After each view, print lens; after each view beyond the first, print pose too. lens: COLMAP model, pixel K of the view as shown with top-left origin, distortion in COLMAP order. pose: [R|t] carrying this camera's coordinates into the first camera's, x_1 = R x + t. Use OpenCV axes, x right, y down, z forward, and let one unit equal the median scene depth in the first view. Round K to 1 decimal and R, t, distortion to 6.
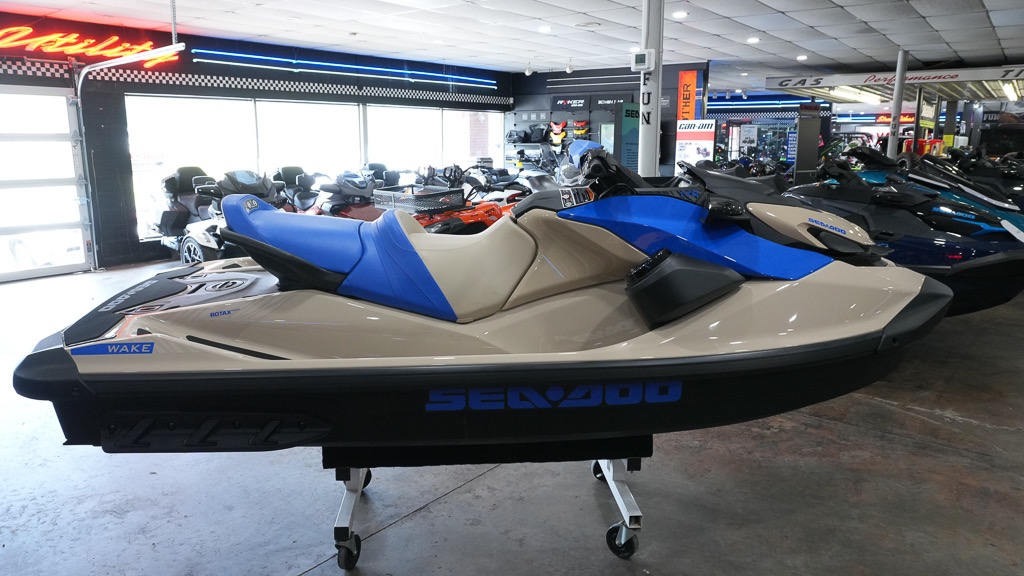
lens RADIAL K [[696.9, 0, 499.1], [0, 696.9, 283.8], [0, 0, 1]] dist [-0.049815, 0.035019]
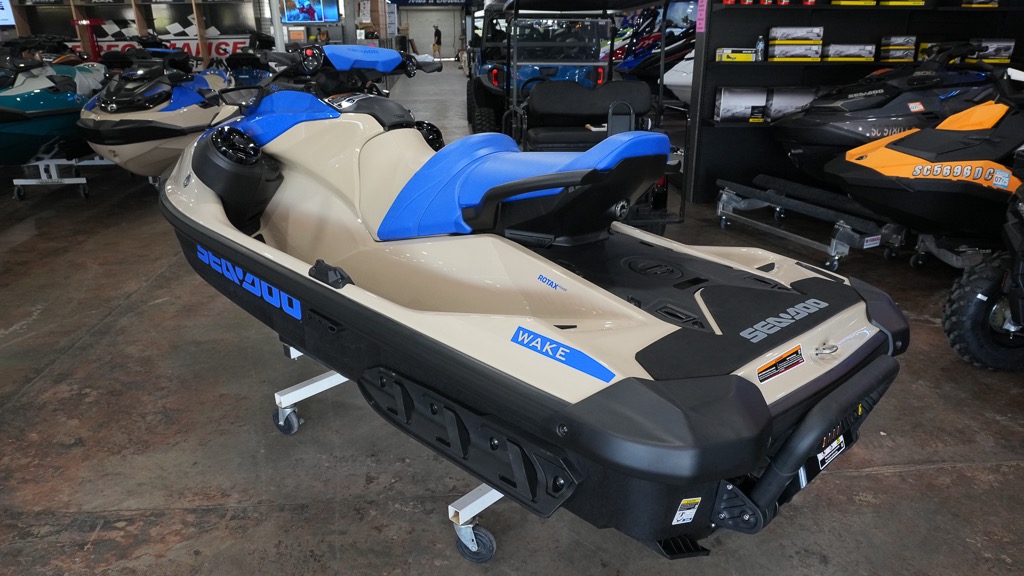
lens RADIAL K [[696.9, 0, 512.3], [0, 696.9, 293.5], [0, 0, 1]] dist [-0.049815, 0.035019]
pose [[-0.673934, -0.263568, 0.690177, -0.230873], [0.158301, 0.860983, 0.483372, -0.099552], [-0.721633, 0.435017, -0.538523, 0.443837]]
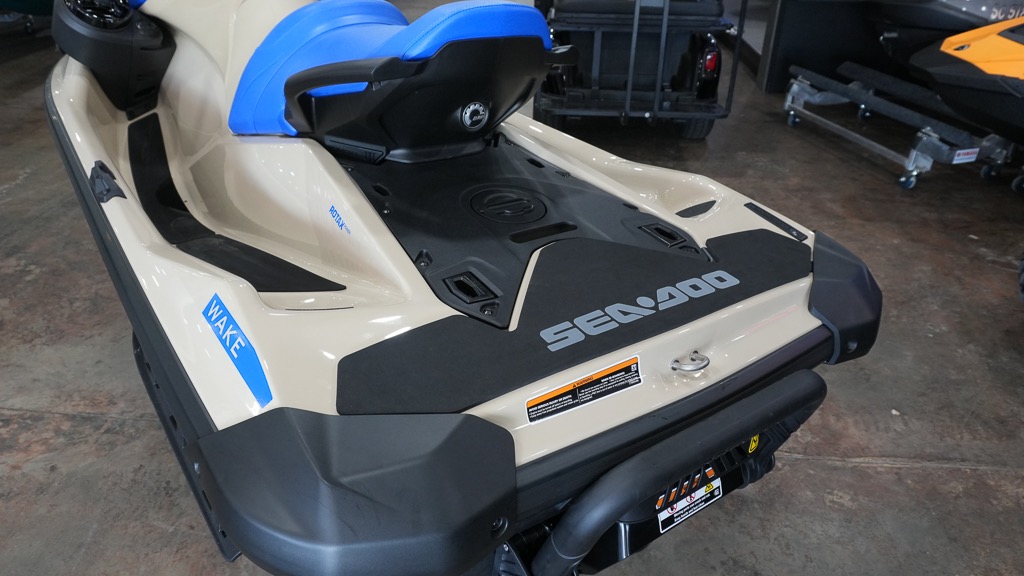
lens RADIAL K [[696.9, 0, 511.6], [0, 696.9, 289.8], [0, 0, 1]] dist [-0.049815, 0.035019]
pose [[-0.547566, -0.434788, 0.714934, -0.227770], [0.169842, 0.778870, 0.603751, -0.073511], [-0.819345, 0.452019, -0.352637, 0.357165]]
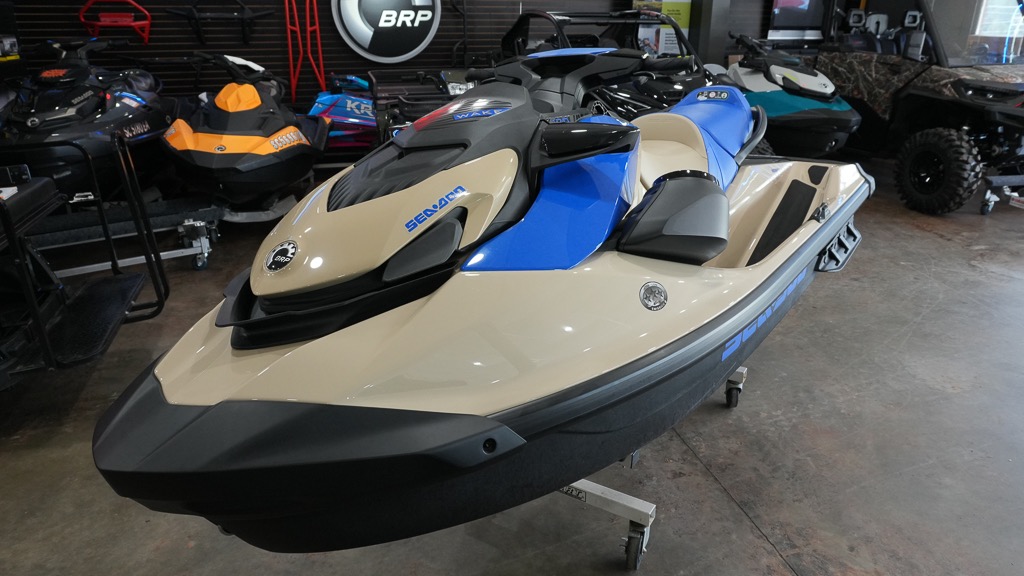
lens RADIAL K [[696.9, 0, 514.6], [0, 696.9, 291.2], [0, 0, 1]] dist [-0.049815, 0.035019]
pose [[-0.599854, 0.295544, -0.743524, 0.250274], [-0.167672, 0.862211, 0.477994, -0.097260], [0.782343, 0.411395, -0.467647, 0.413919]]
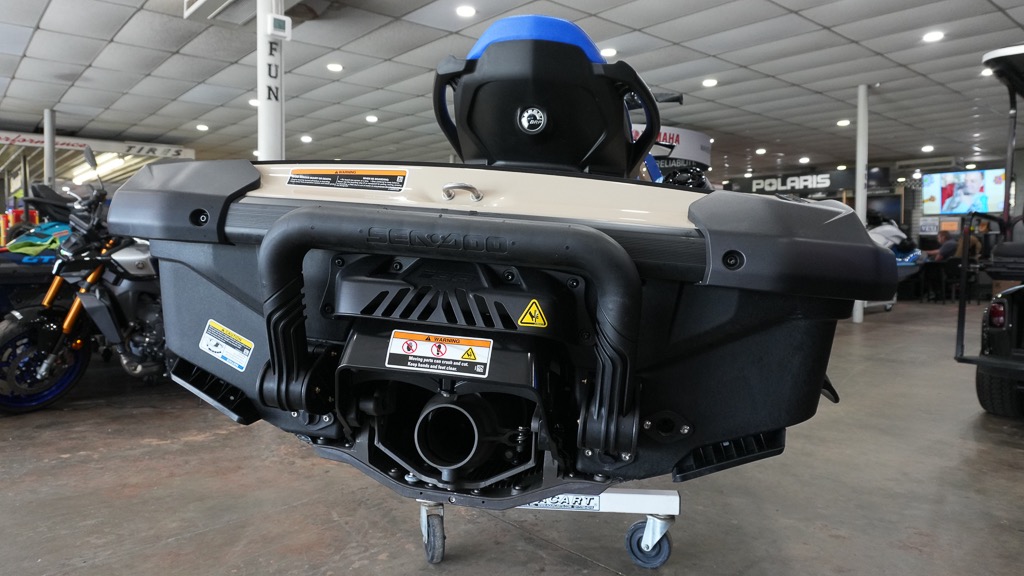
lens RADIAL K [[696.9, 0, 513.9], [0, 696.9, 288.2], [0, 0, 1]] dist [-0.049815, 0.035019]
pose [[0.214201, -0.047903, 0.975614, -0.276527], [0.195158, 0.980757, 0.005307, 0.026777], [-0.957095, 0.189262, 0.219428, 0.267520]]
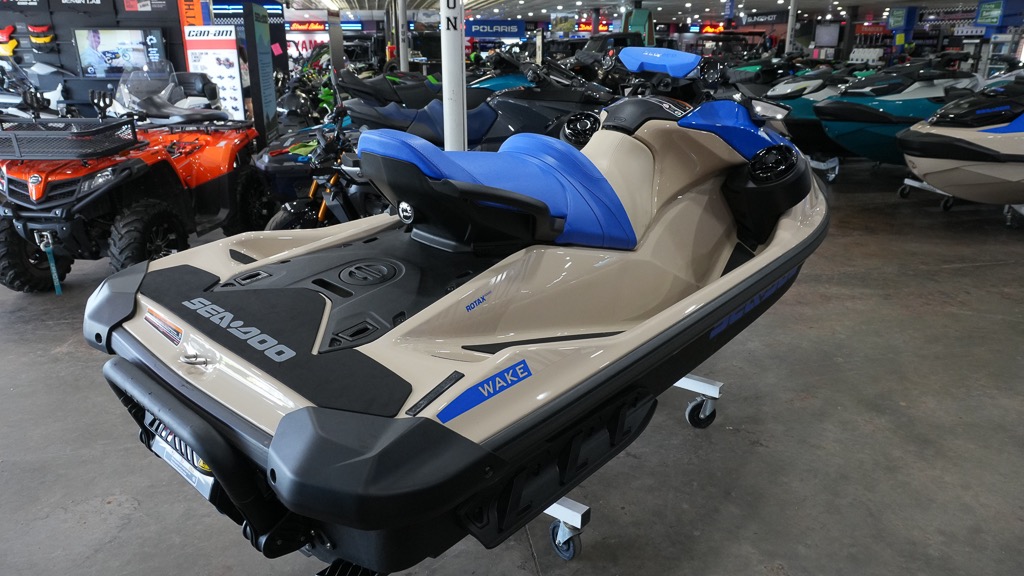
lens RADIAL K [[696.9, 0, 517.9], [0, 696.9, 293.1], [0, 0, 1]] dist [-0.049815, 0.035019]
pose [[0.674246, -0.246283, 0.696230, -0.225695], [0.149795, 0.968765, 0.197624, -0.026034], [-0.723155, -0.028955, 0.690079, 0.128363]]
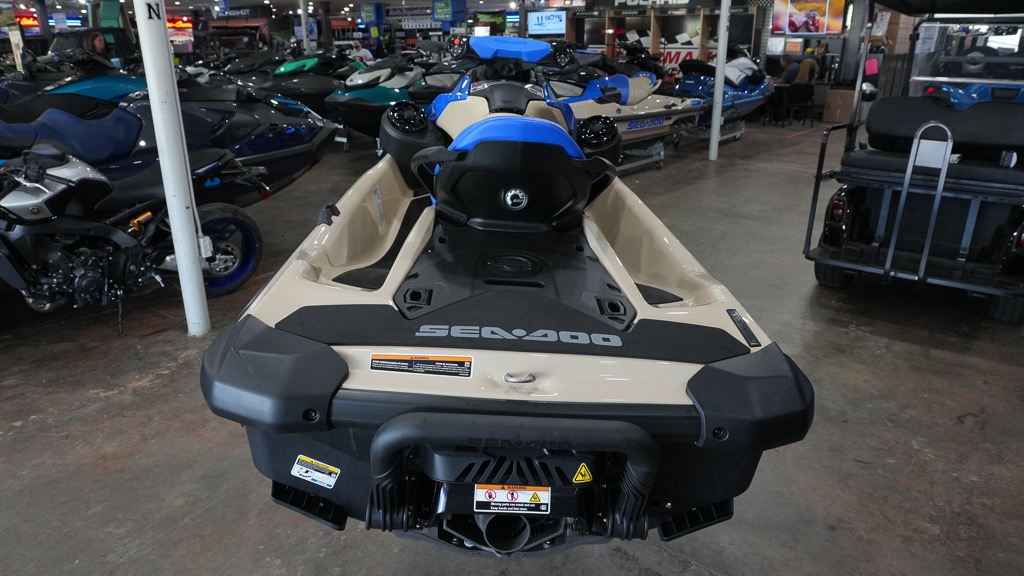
lens RADIAL K [[696.9, 0, 514.2], [0, 696.9, 292.1], [0, 0, 1]] dist [-0.049815, 0.035019]
pose [[0.004466, -0.339674, 0.940533, -0.299603], [0.207064, 0.920472, 0.331446, -0.055792], [-0.978317, 0.193270, 0.074445, 0.284358]]
